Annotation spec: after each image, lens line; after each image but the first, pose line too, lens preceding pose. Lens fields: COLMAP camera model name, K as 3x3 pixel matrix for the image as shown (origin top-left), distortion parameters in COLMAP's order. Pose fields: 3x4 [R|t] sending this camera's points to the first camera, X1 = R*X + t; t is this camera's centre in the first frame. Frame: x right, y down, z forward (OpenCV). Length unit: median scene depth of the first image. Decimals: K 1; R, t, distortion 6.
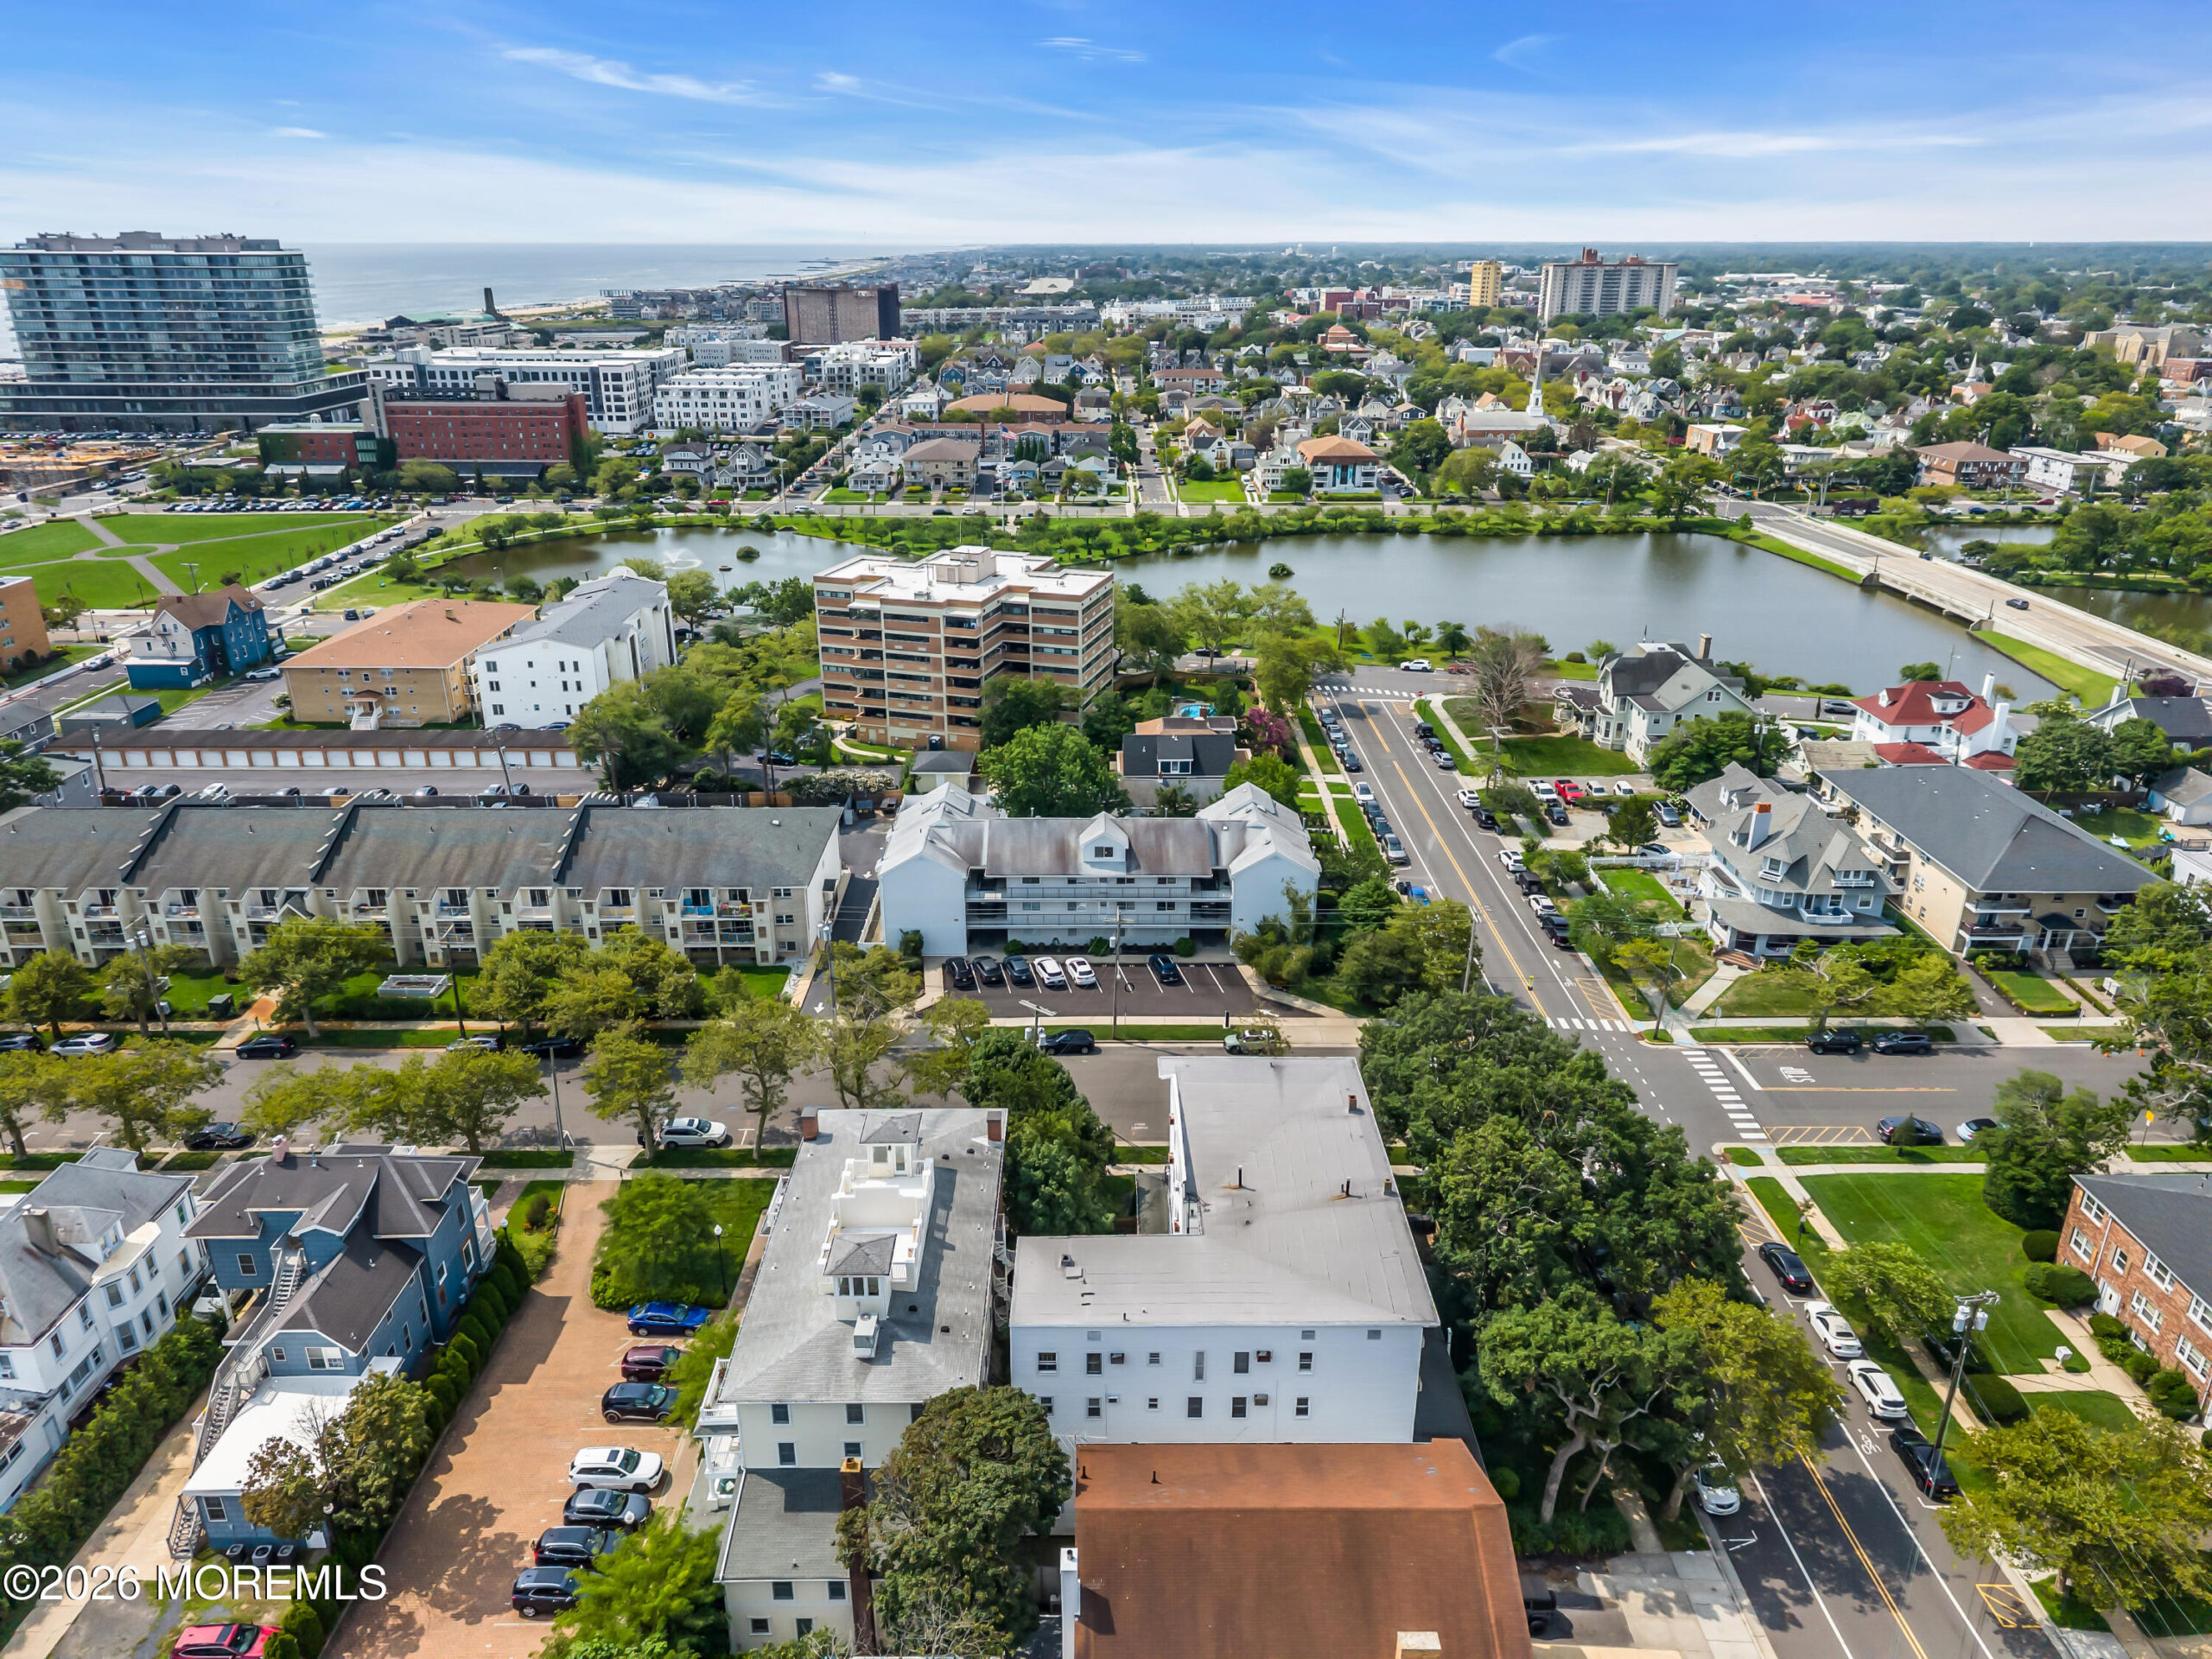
lens RADIAL K [[1476.0, 0, 1101.8], [0, 1476.0, 801.9], [0, 0, 1]] dist [0.016487, -0.014790]
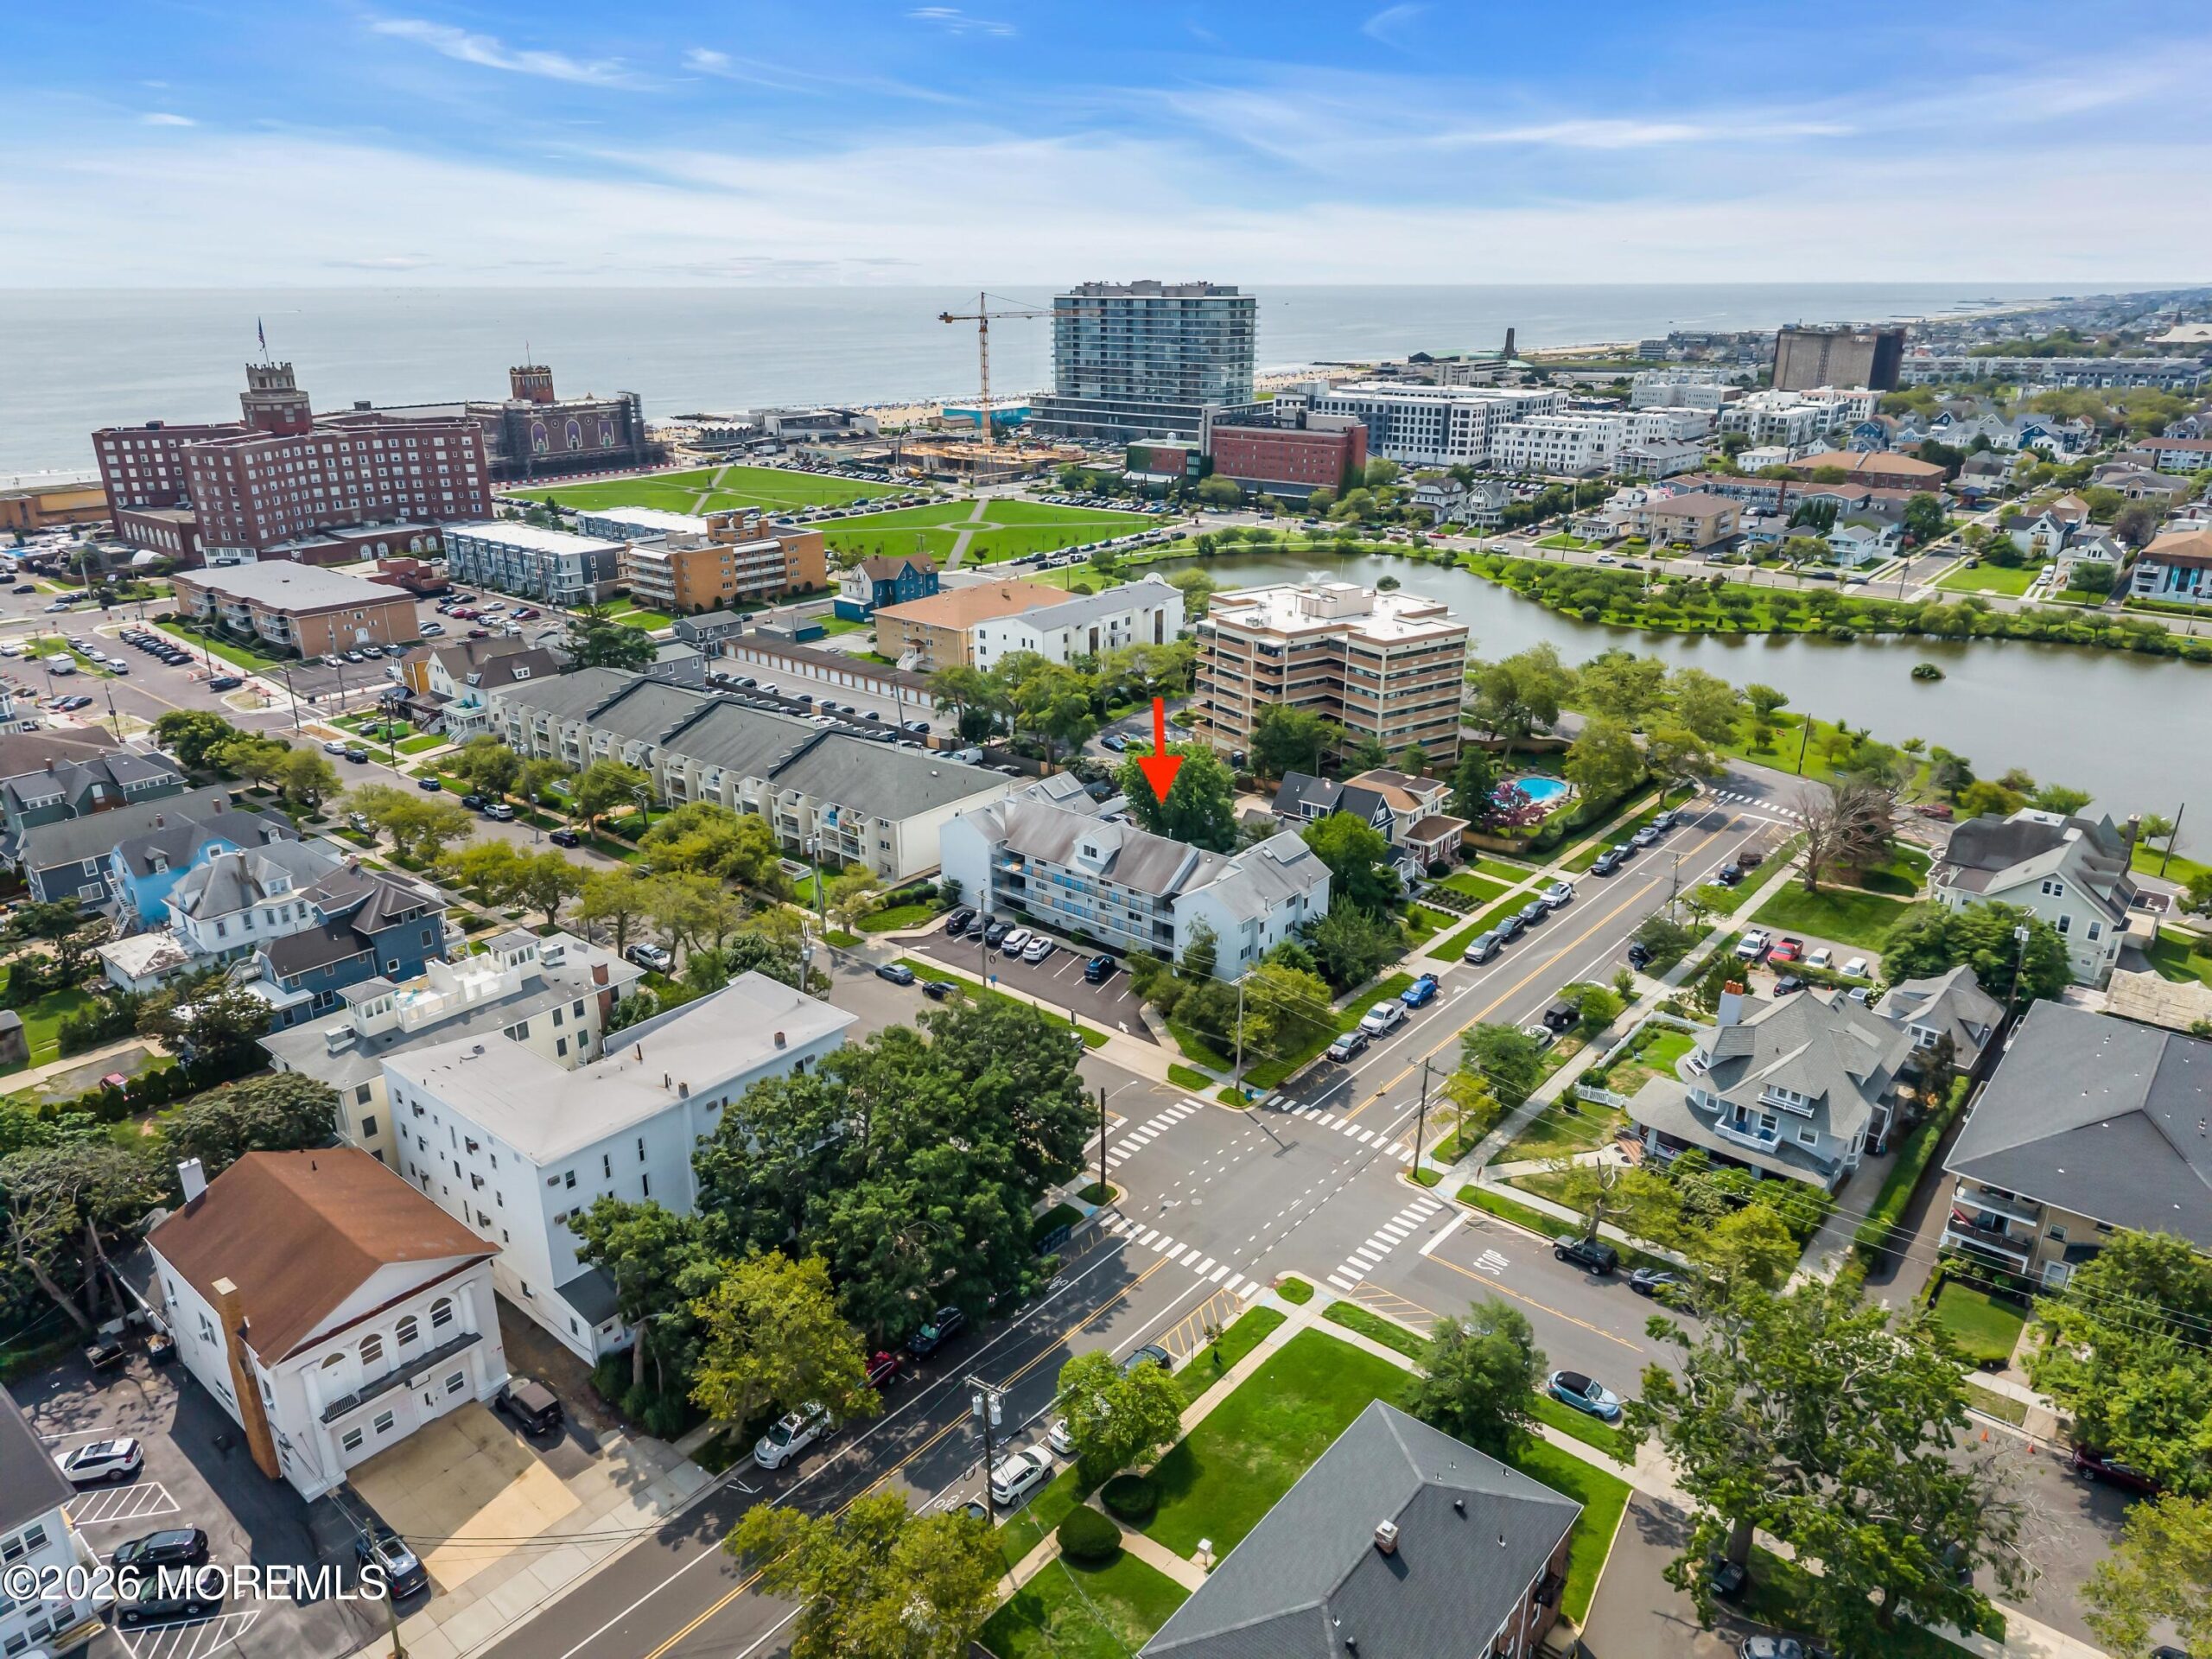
lens RADIAL K [[1473.3, 0, 1111.7], [0, 1473.3, 824.3], [0, 0, 1]] dist [0.018511, -0.018409]
pose [[0.763726, 0.217480, -0.607803, 0.184350], [-0.223356, 0.972412, 0.067287, -0.017259], [0.605668, 0.084367, 0.791232, 0.039505]]
